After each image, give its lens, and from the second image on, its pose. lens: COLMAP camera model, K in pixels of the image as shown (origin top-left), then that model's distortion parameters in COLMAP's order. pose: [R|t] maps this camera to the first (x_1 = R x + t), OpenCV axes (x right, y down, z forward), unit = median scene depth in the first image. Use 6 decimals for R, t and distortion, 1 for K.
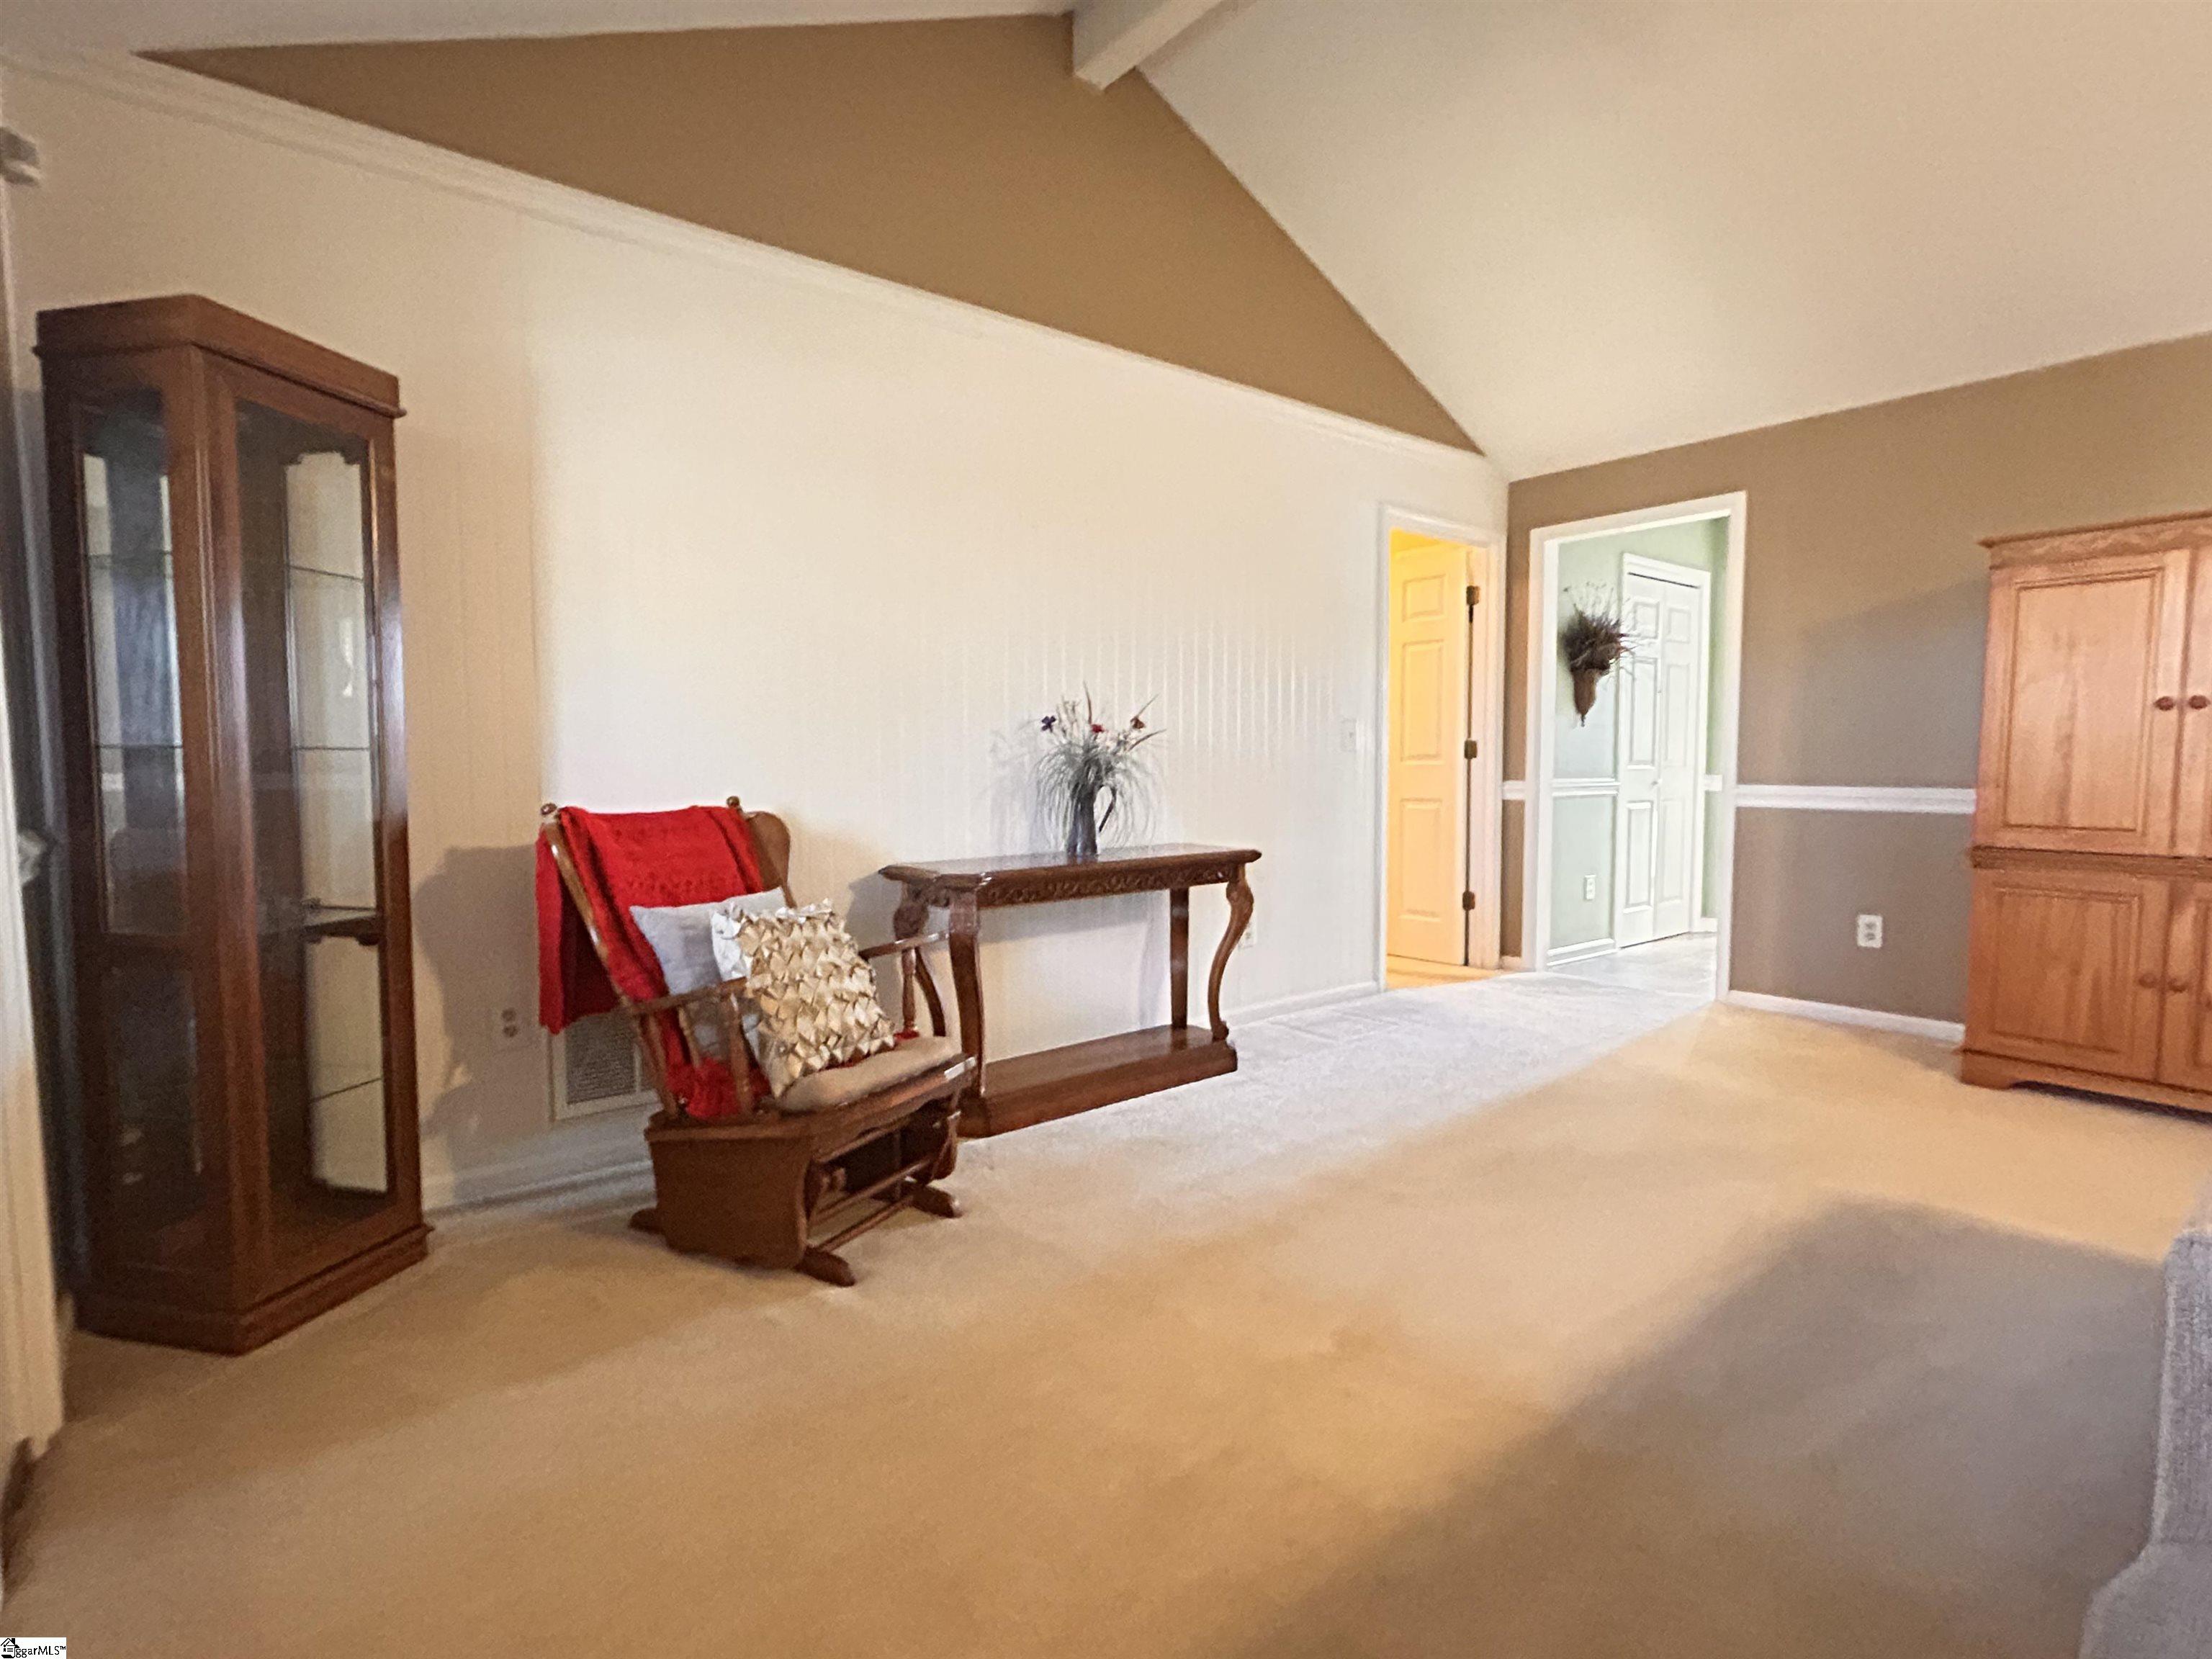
lens RADIAL K [[1073.7, 0, 1104.6], [0, 1073.7, 849.0], [0, 0, 1]] dist [-0.001980, 0.001506]
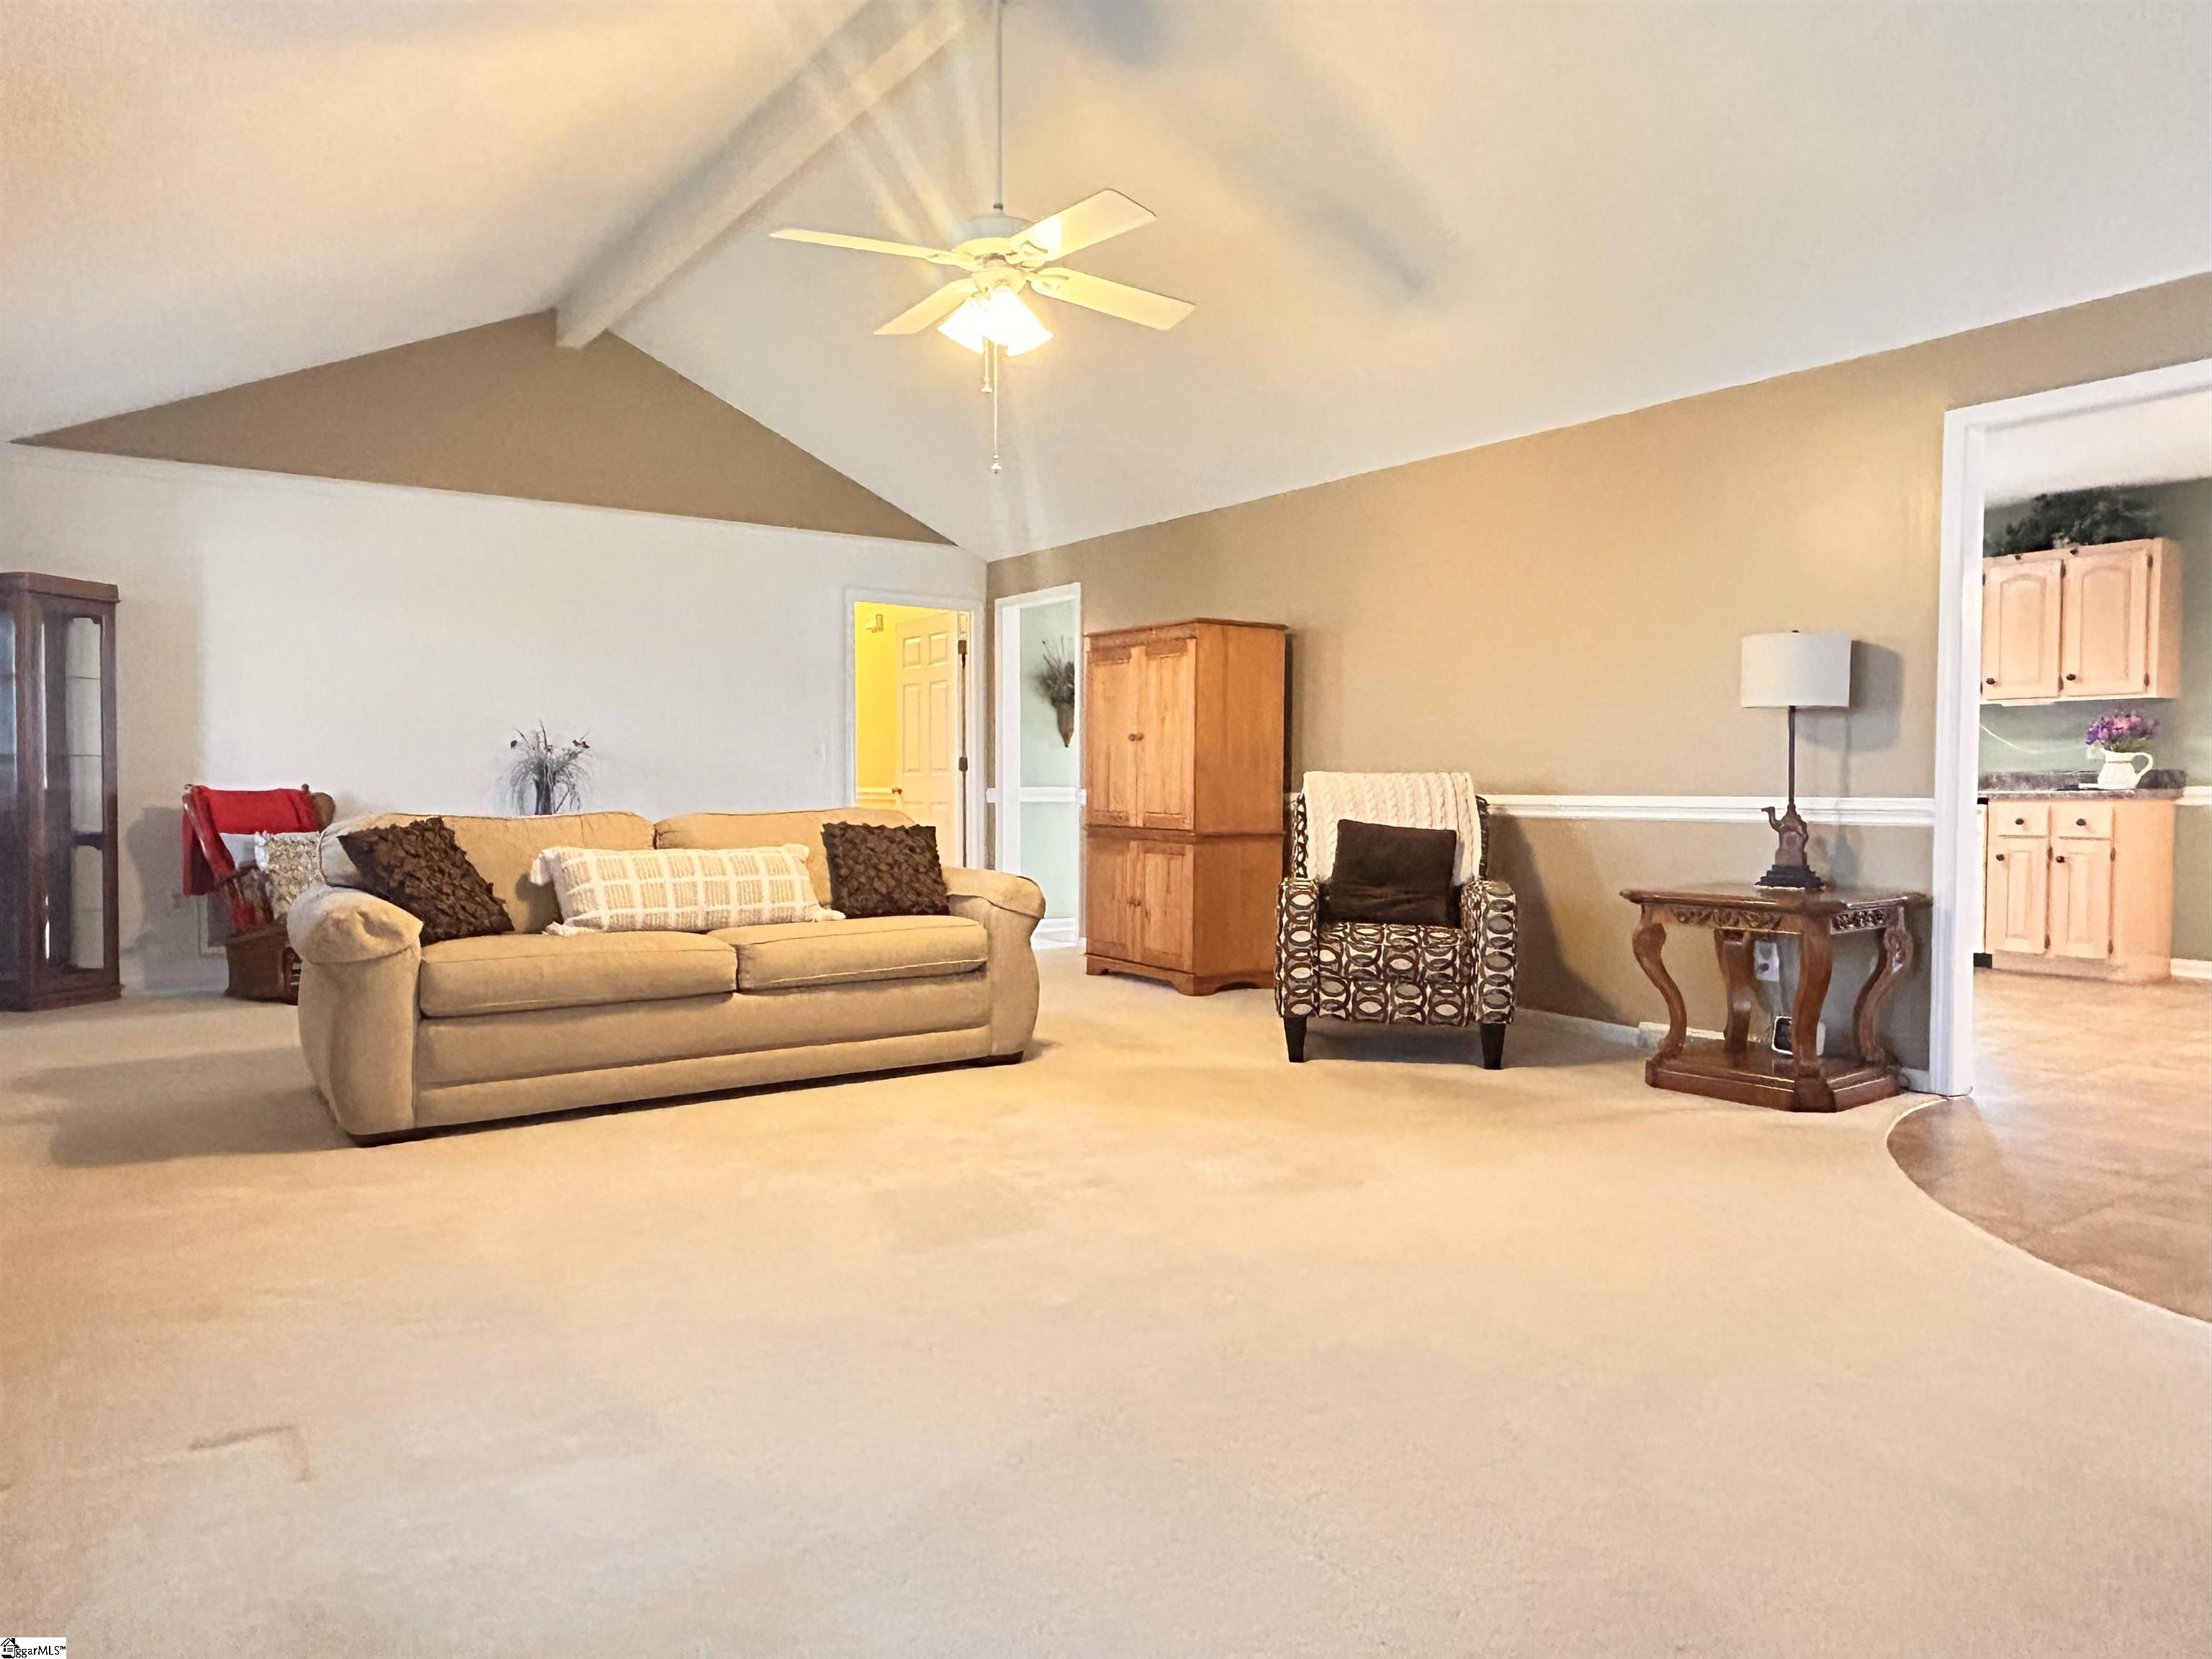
lens RADIAL K [[1416.1, 0, 1109.7], [0, 1416.1, 863.2], [0, 0, 1]] dist [0.002508, -0.013949]
pose [[0.998488, 0.009936, -0.054061, 1.021955], [-0.011445, 0.999551, -0.027676, 0.121520], [0.053762, 0.028253, 0.998154, -1.172622]]
